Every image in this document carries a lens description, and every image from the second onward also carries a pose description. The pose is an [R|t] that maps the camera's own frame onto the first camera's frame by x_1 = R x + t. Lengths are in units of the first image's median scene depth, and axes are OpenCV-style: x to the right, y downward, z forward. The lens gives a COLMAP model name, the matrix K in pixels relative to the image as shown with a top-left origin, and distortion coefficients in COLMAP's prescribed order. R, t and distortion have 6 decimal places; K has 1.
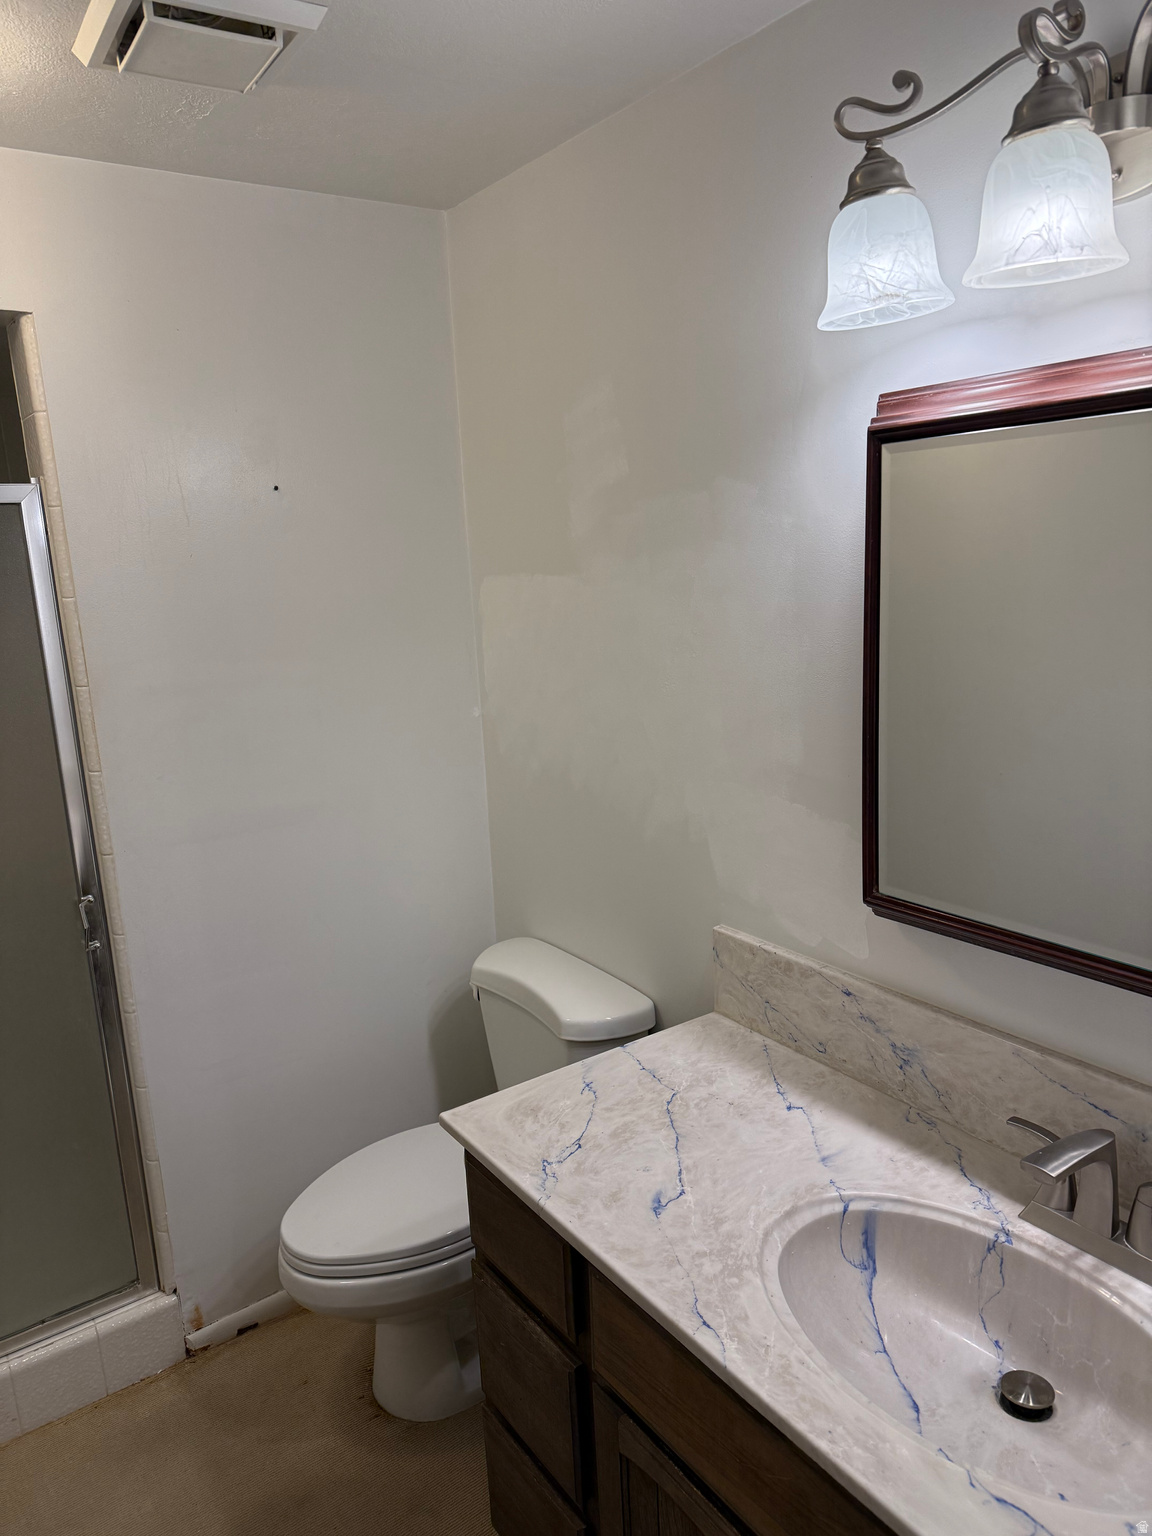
lens RADIAL K [[1057.1, 0, 576.0], [0, 1057.1, 768.0], [0, 0, 1]] dist [0.080010, -0.072374]
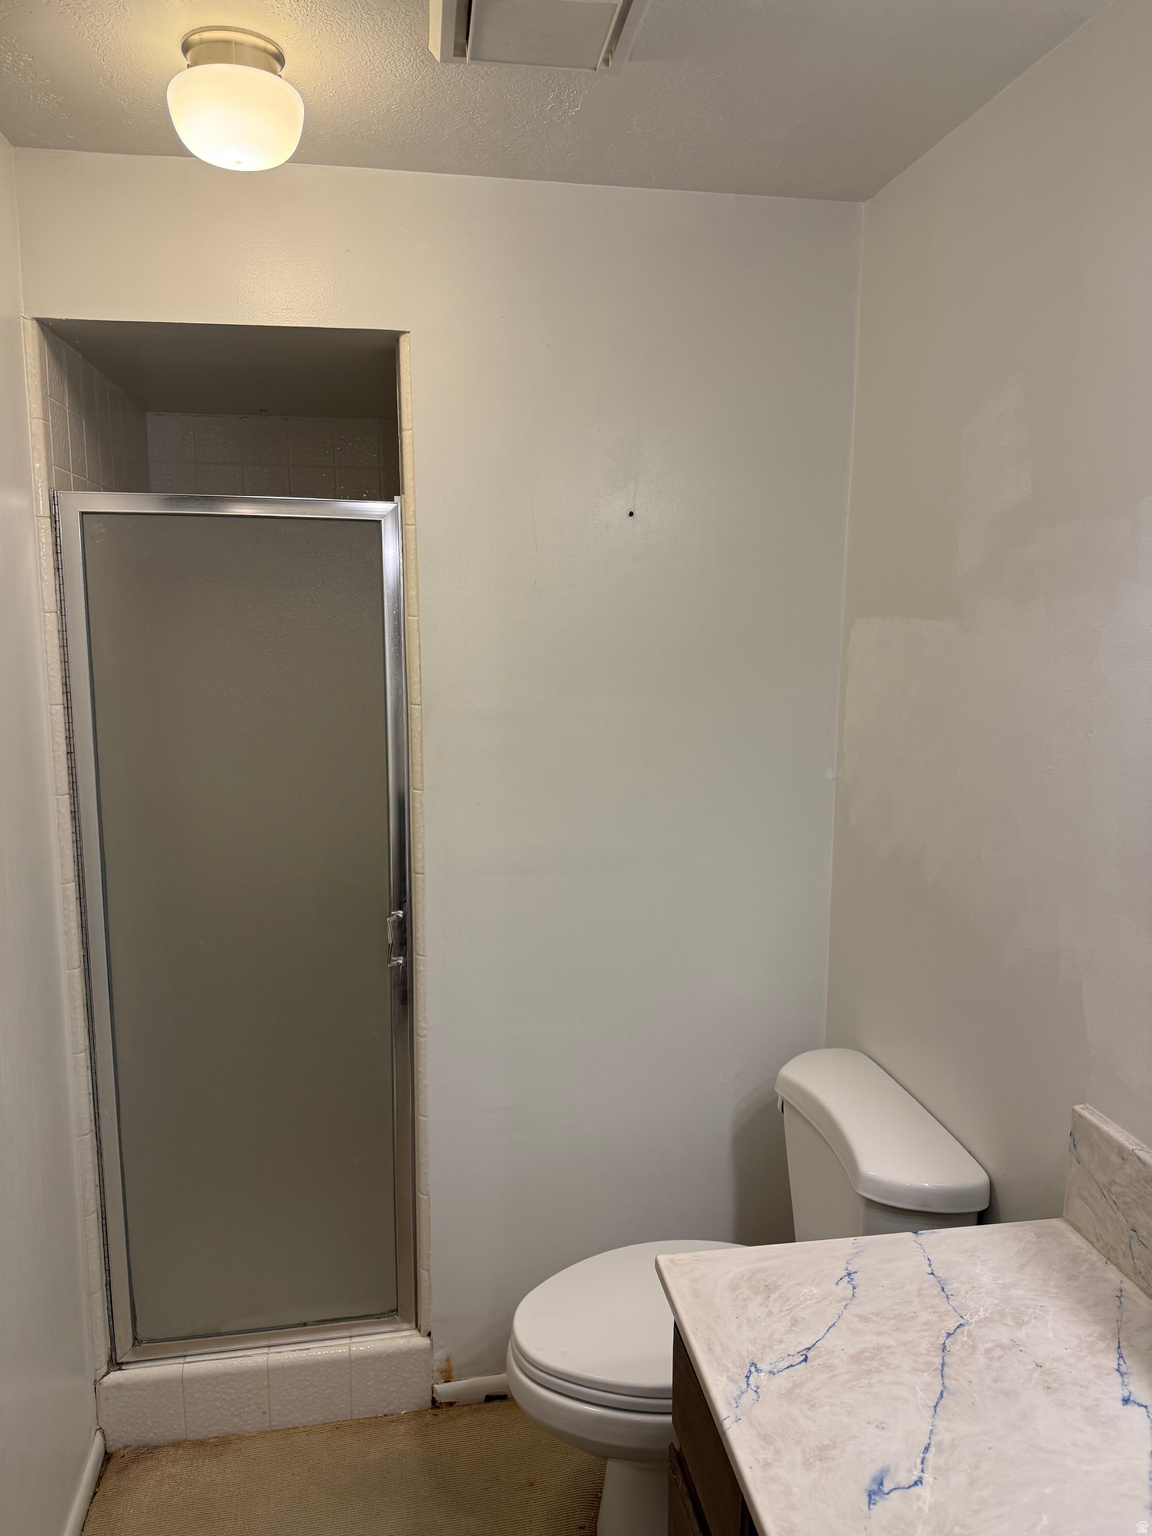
lens RADIAL K [[1086.8, 0, 576.0], [0, 1086.8, 768.0], [0, 0, 1]] dist [0.035627, -0.034088]
pose [[0.907555, 0.121334, -0.402023, 0.104480], [-0.137412, 0.990450, -0.011276, -0.029424], [0.396816, 0.065476, 0.915560, 0.166722]]
